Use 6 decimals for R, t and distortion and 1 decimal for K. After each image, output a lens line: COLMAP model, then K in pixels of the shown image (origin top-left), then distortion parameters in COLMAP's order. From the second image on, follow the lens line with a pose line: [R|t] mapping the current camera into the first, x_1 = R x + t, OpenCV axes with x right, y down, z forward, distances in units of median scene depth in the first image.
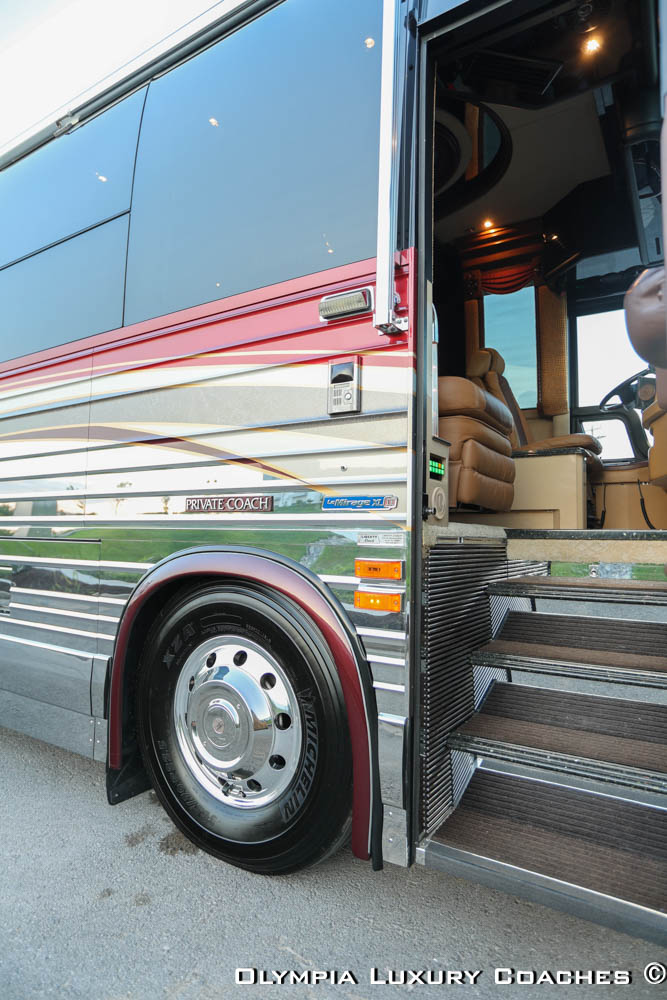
lens RADIAL K [[575.0, 0, 333.2], [0, 575.0, 503.2], [0, 0, 1]] dist [-0.048095, 0.026050]
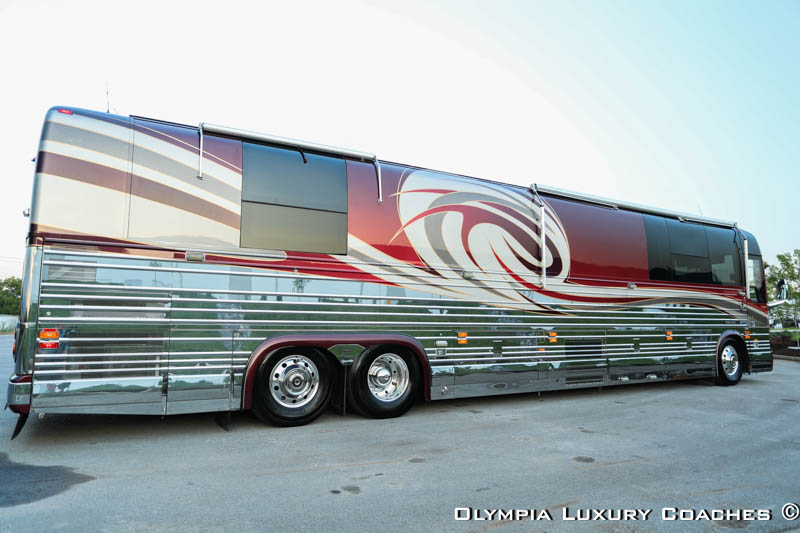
lens RADIAL K [[549.2, 0, 400.2], [0, 549.2, 267.1], [0, 0, 1]] dist [-0.041031, 0.045722]
pose [[0.440959, 0.076845, 0.894232, -6.925783], [-0.051820, 0.996846, -0.060110, -0.058144], [-0.896030, -0.019833, 0.443550, 1.639823]]
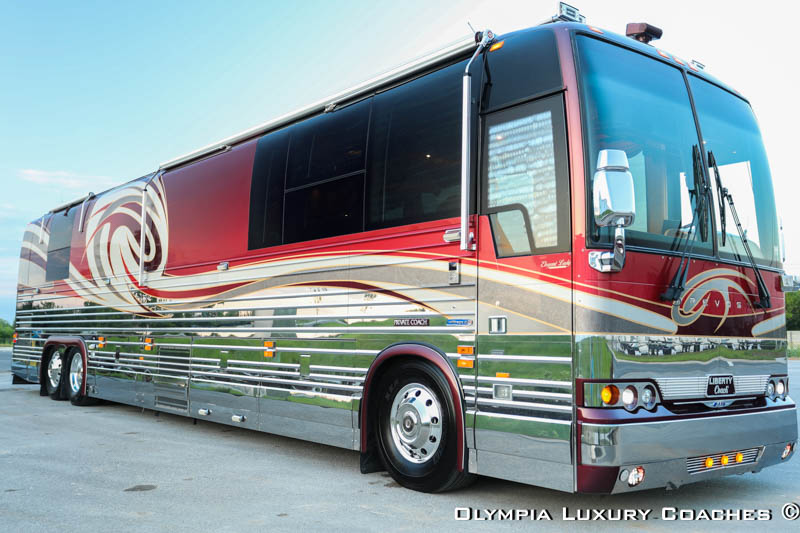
lens RADIAL K [[780.5, 0, 395.6], [0, 780.5, 266.0], [0, 0, 1]] dist [0.018928, 0.000000]
pose [[0.948816, -0.030965, -0.314307, 0.732510], [0.017948, 0.998860, -0.044225, -0.085433], [0.315318, 0.036320, 0.948291, -1.928647]]
